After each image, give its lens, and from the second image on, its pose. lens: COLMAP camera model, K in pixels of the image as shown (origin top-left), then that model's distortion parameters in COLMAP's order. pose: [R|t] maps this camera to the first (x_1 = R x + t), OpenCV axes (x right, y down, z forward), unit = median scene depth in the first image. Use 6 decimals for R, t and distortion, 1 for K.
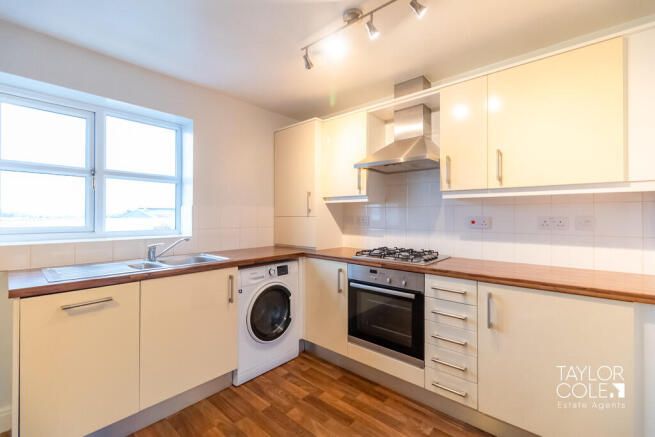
lens RADIAL K [[295.1, 0, 327.9], [0, 295.1, 212.0], [0, 0, 1]] dist [0.038091, 0.000202]
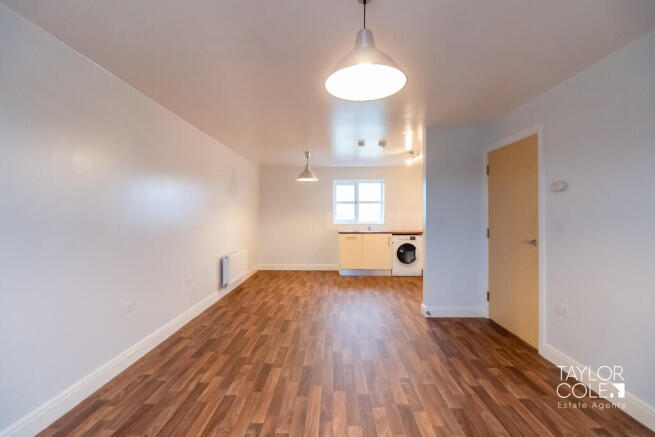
lens RADIAL K [[295.1, 0, 327.9], [0, 295.1, 212.0], [0, 0, 1]] dist [0.038091, 0.000202]
pose [[0.645639, -0.005046, -0.763626, 1.266825], [0.005821, 0.999982, -0.001686, -0.020254], [0.763620, -0.003356, 0.645657, -1.117898]]
